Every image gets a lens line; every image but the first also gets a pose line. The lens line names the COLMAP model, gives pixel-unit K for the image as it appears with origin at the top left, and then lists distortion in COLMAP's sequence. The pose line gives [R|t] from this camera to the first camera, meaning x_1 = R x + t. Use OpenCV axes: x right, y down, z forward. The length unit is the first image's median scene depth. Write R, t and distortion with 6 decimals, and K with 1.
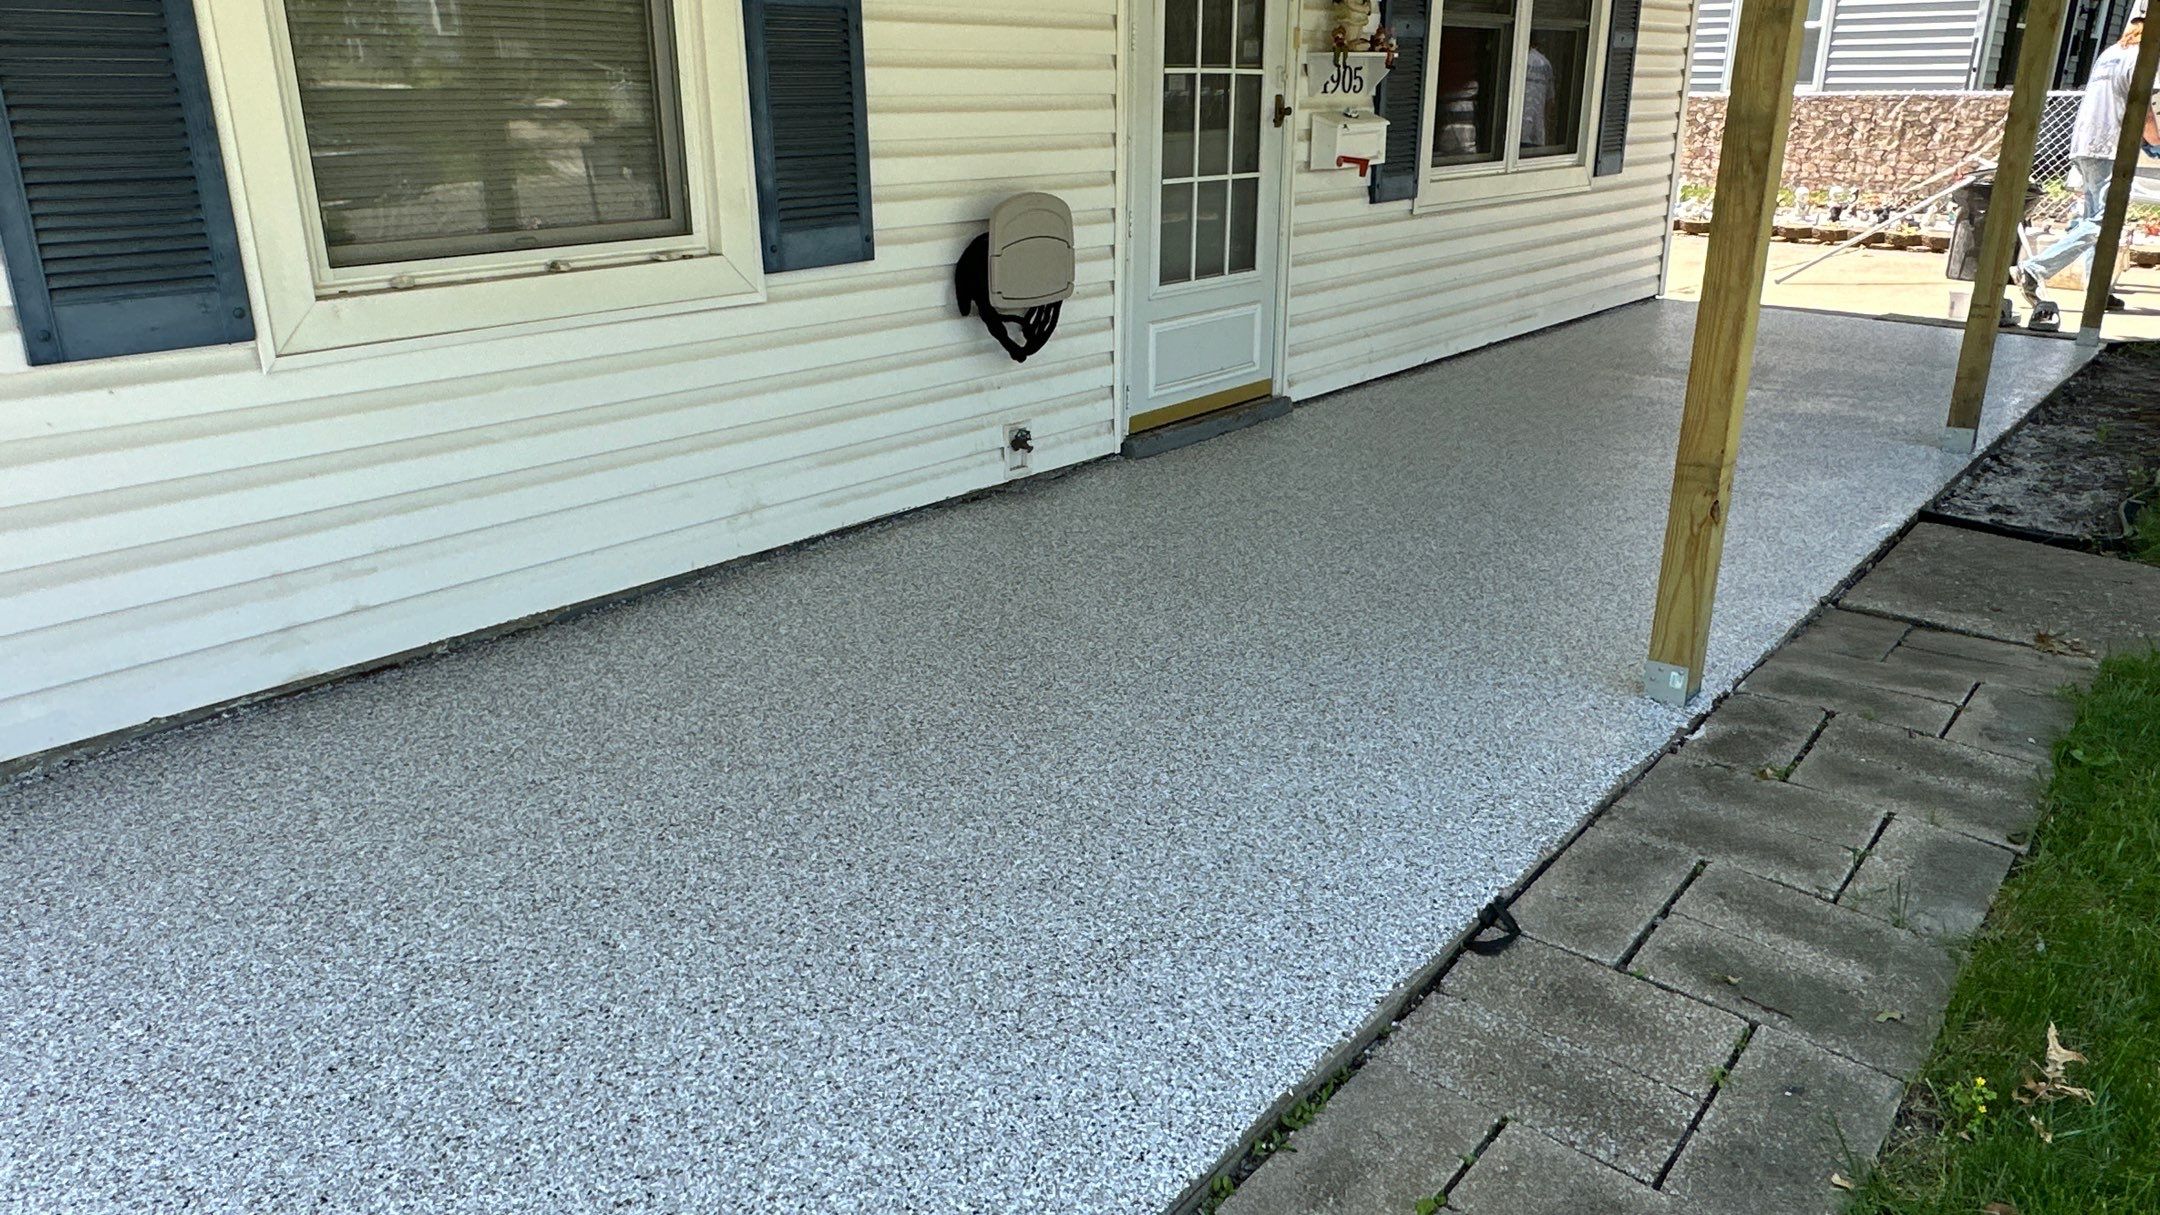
lens RADIAL K [[1466.6, 0, 1084.0], [0, 1466.6, 609.8], [0, 0, 1]] dist [-0.003619, -0.000478]
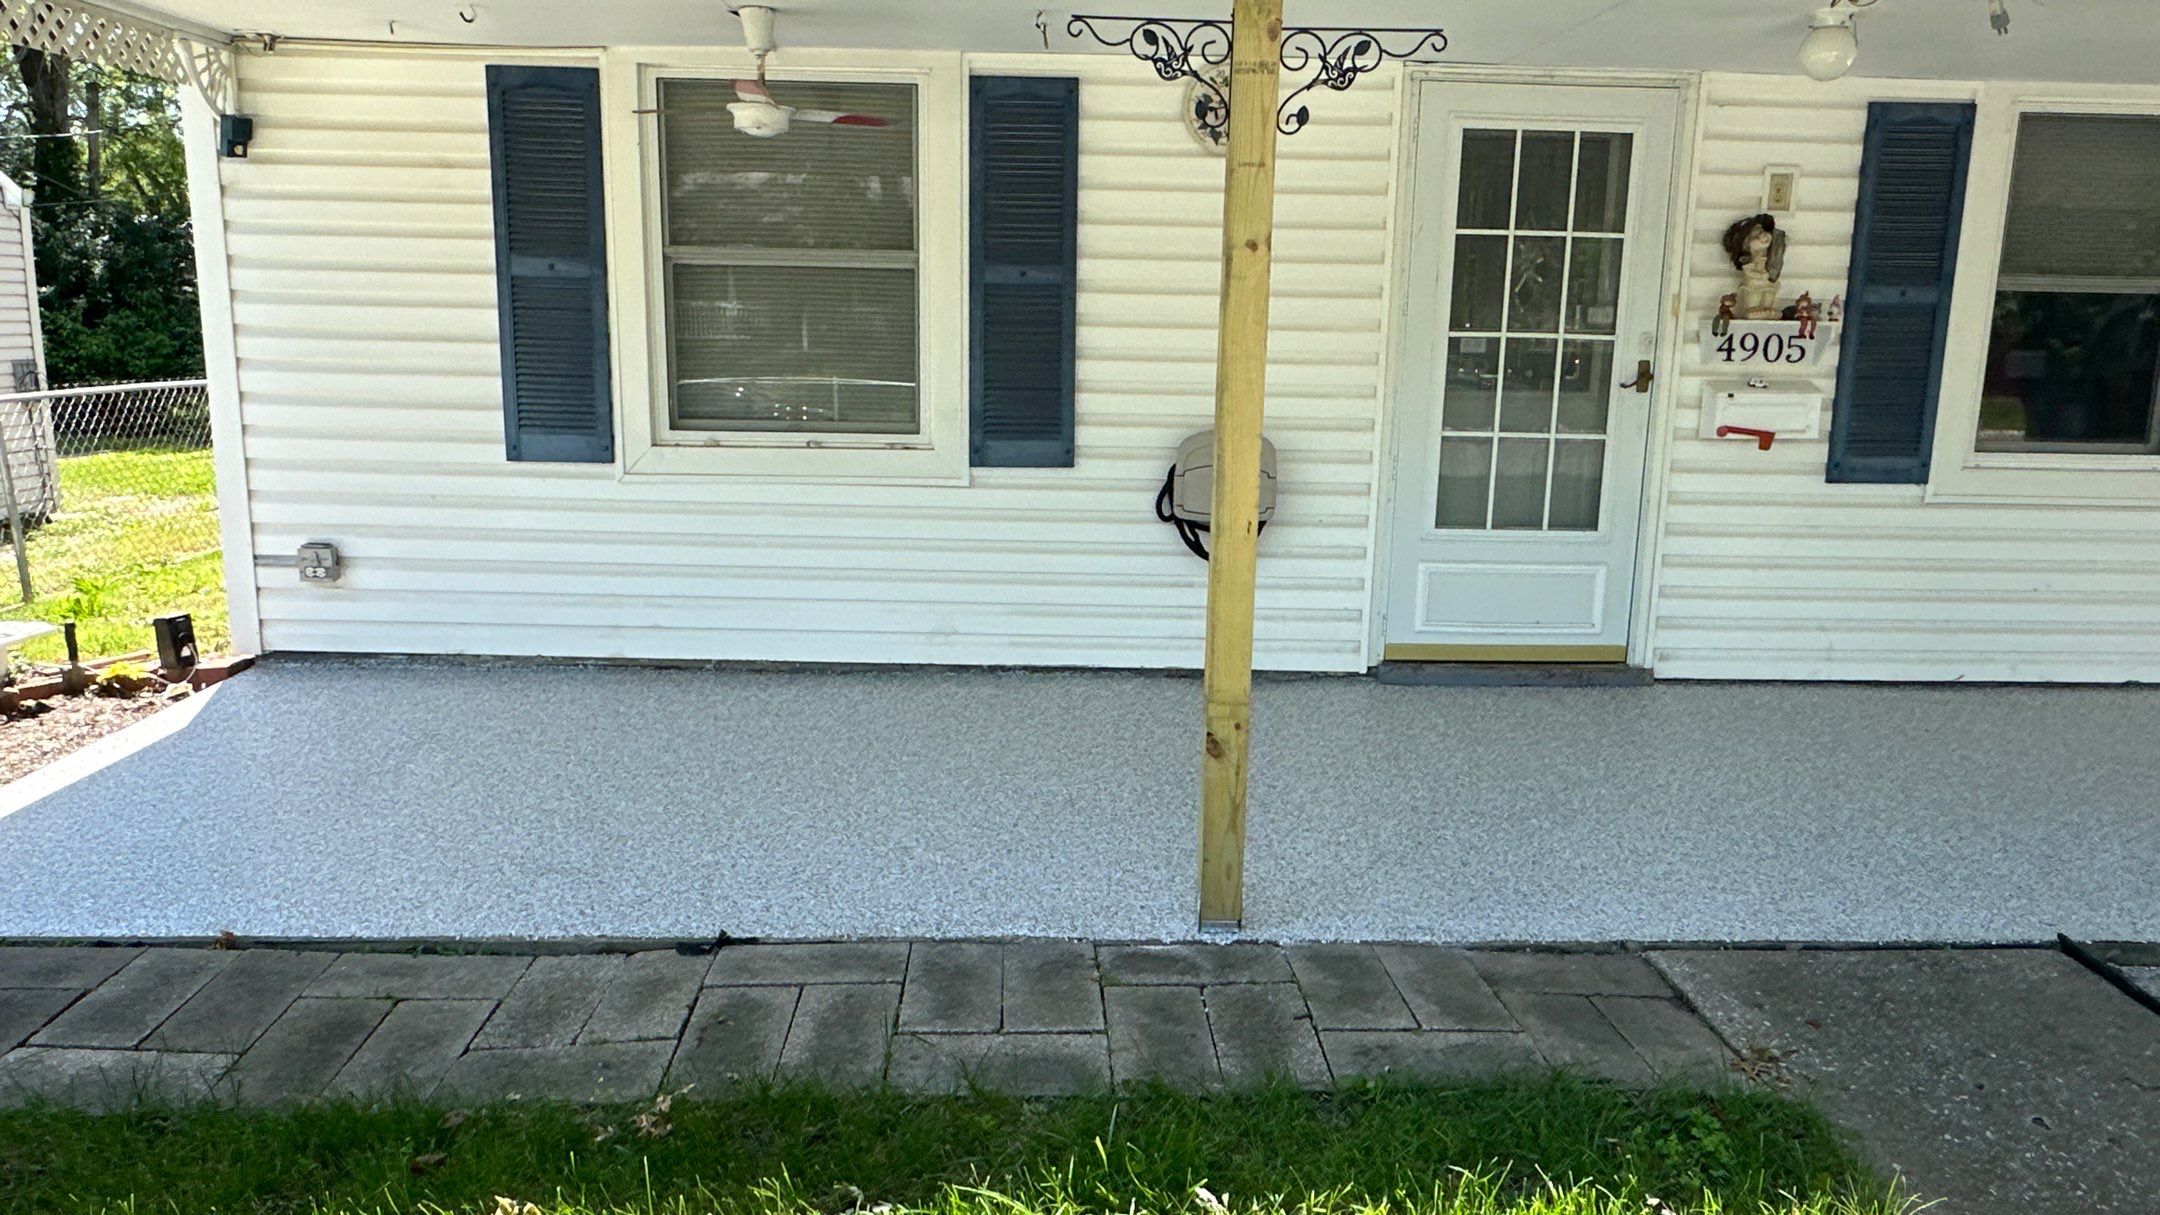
lens RADIAL K [[1466.6, 0, 1083.0], [0, 1466.6, 609.9], [0, 0, 1]] dist [-0.003619, -0.000478]
pose [[0.663648, 0.159792, -0.730779, 0.994268], [-0.271935, 0.961616, -0.036688, -0.084772], [0.696867, 0.223072, 0.681627, 0.172950]]
